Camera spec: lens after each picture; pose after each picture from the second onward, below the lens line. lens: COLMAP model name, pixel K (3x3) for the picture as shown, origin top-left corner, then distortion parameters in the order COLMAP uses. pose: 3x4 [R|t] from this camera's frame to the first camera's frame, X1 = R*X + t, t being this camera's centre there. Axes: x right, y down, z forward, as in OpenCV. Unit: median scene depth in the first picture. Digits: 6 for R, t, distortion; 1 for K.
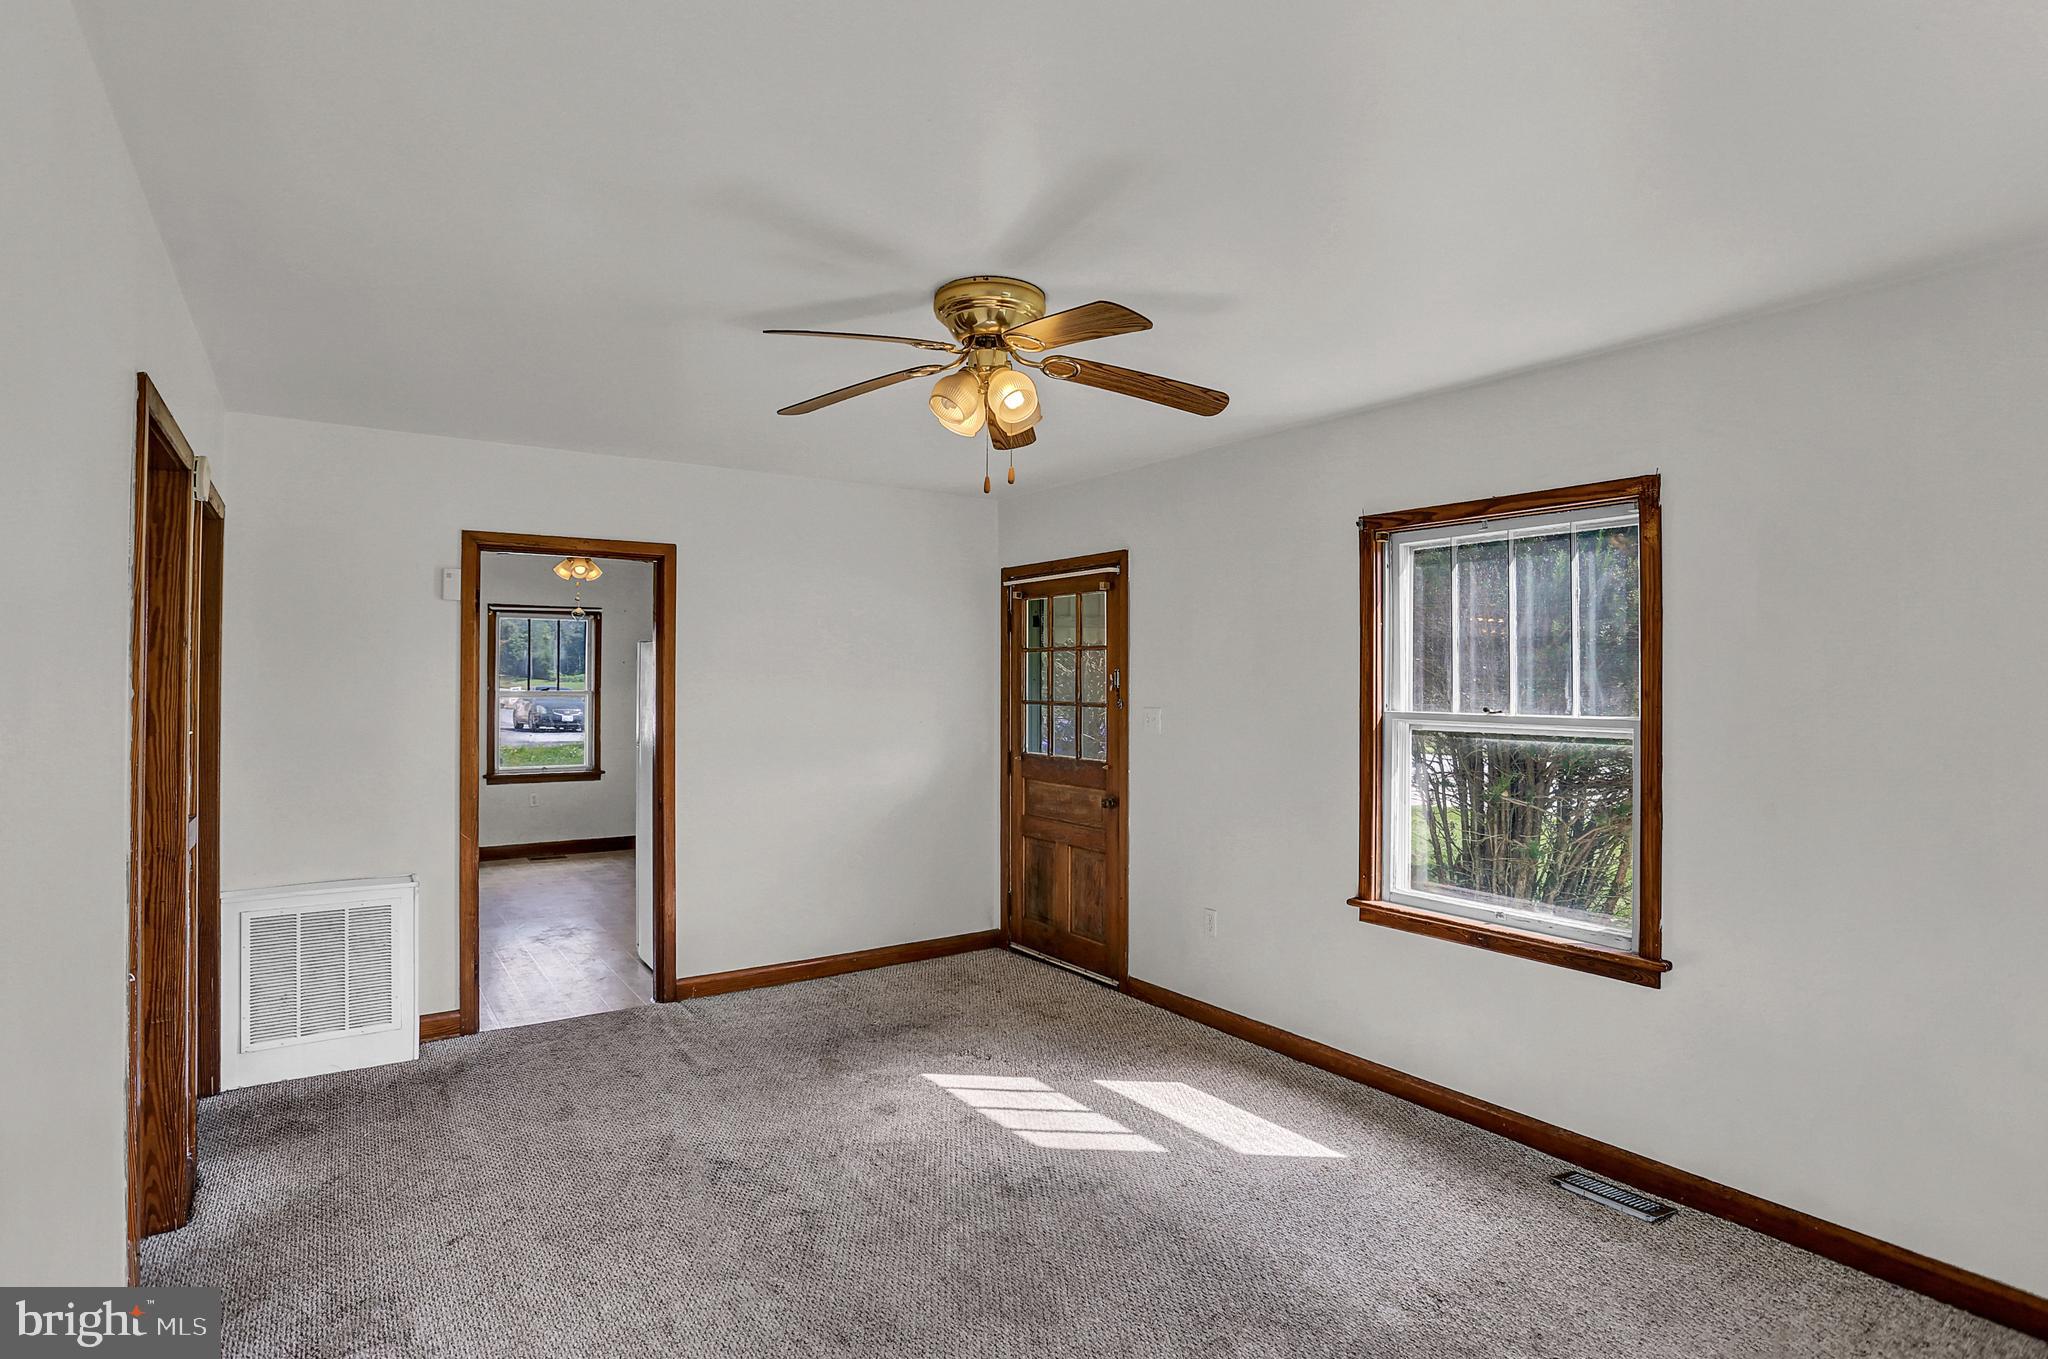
lens RADIAL K [[1021.6, 0, 1024.0], [0, 1021.6, 679.5], [0, 0, 1]] dist [-0.048022, 0.001099]
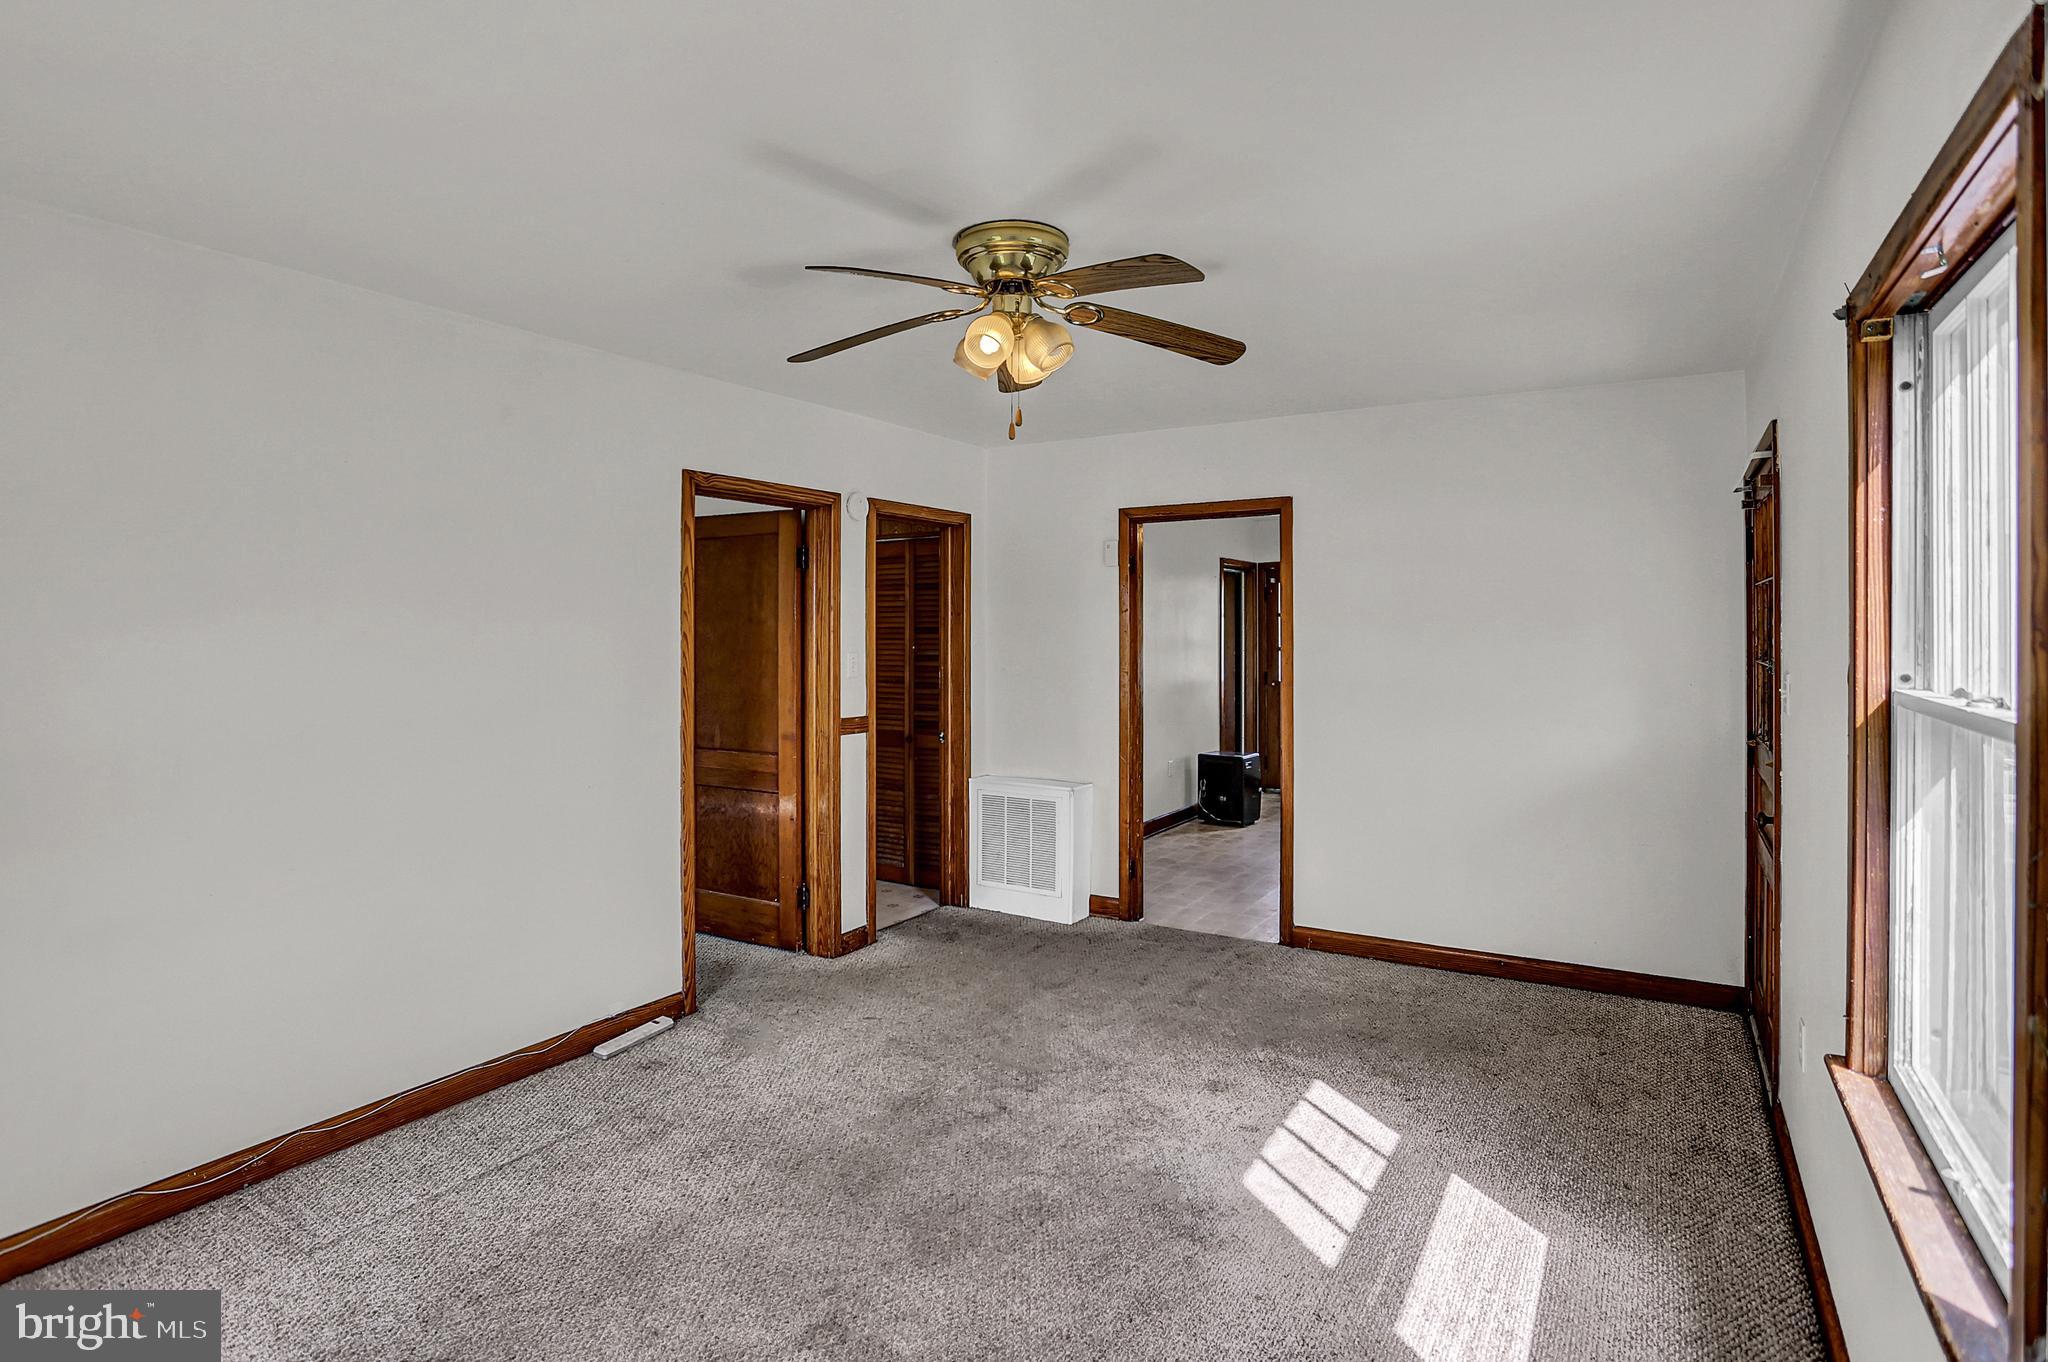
lens RADIAL K [[1037.7, 0, 1022.1], [0, 1037.7, 630.1], [0, 0, 1]] dist [-0.063809, 0.030115]
pose [[0.399007, -0.004486, -0.916937, 0.625096], [0.002456, 0.999990, -0.003823, 0.004861], [0.916945, -0.000727, 0.399014, 0.428450]]
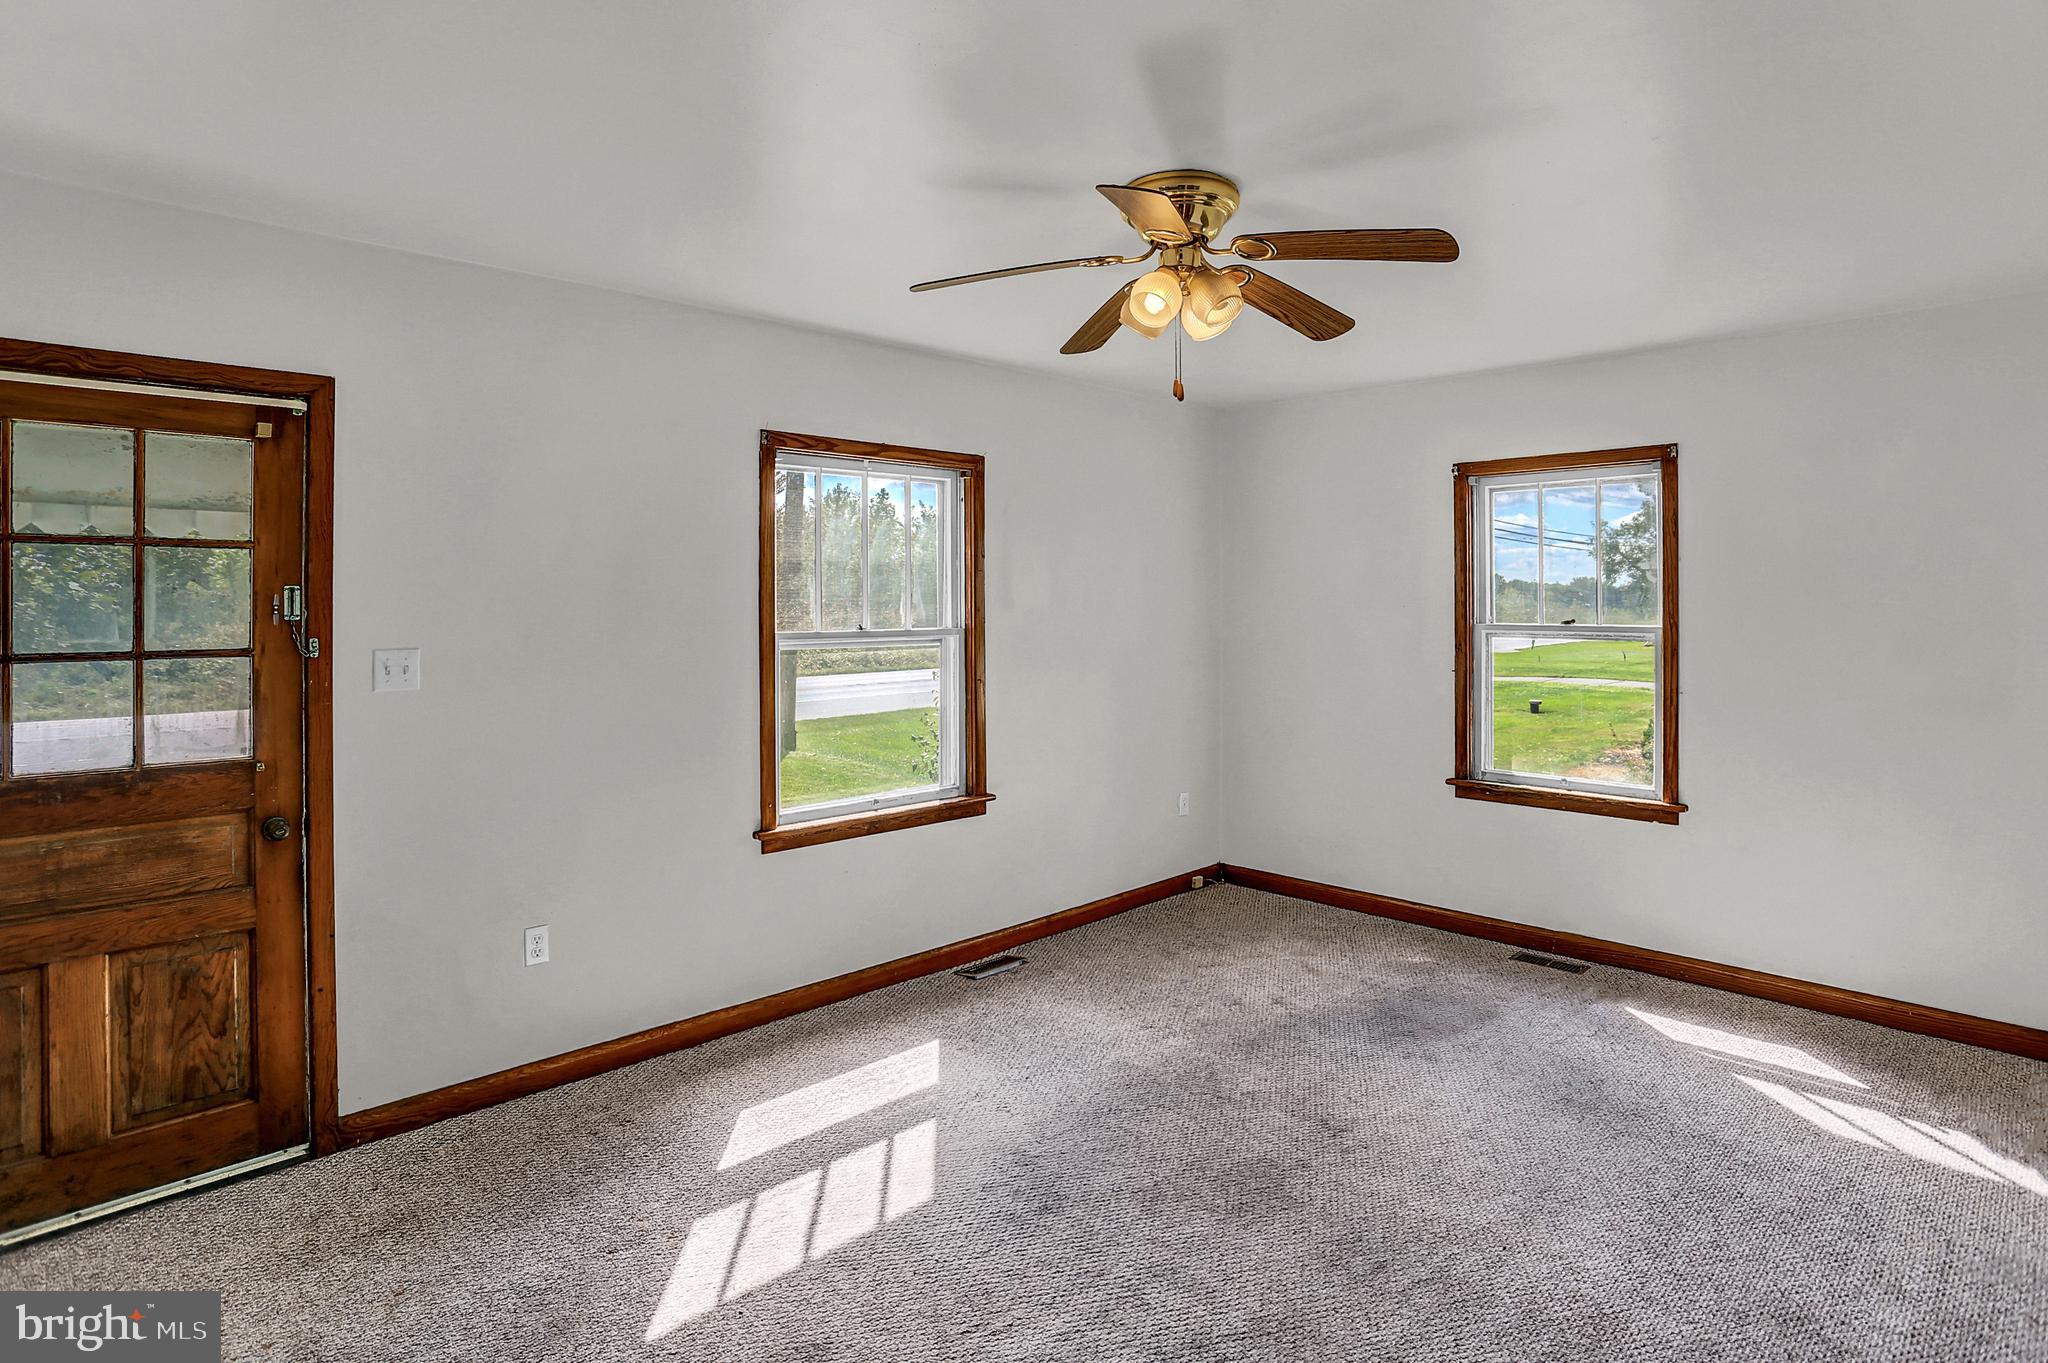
lens RADIAL K [[1057.3, 0, 1031.7], [0, 1057.3, 601.3], [0, 0, 1]] dist [-0.107019, 0.046889]
pose [[-0.162979, -0.004287, 0.986620, -0.674385], [0.001929, 0.999987, 0.004664, -0.004083], [-0.986628, 0.002663, -0.162969, 0.910332]]
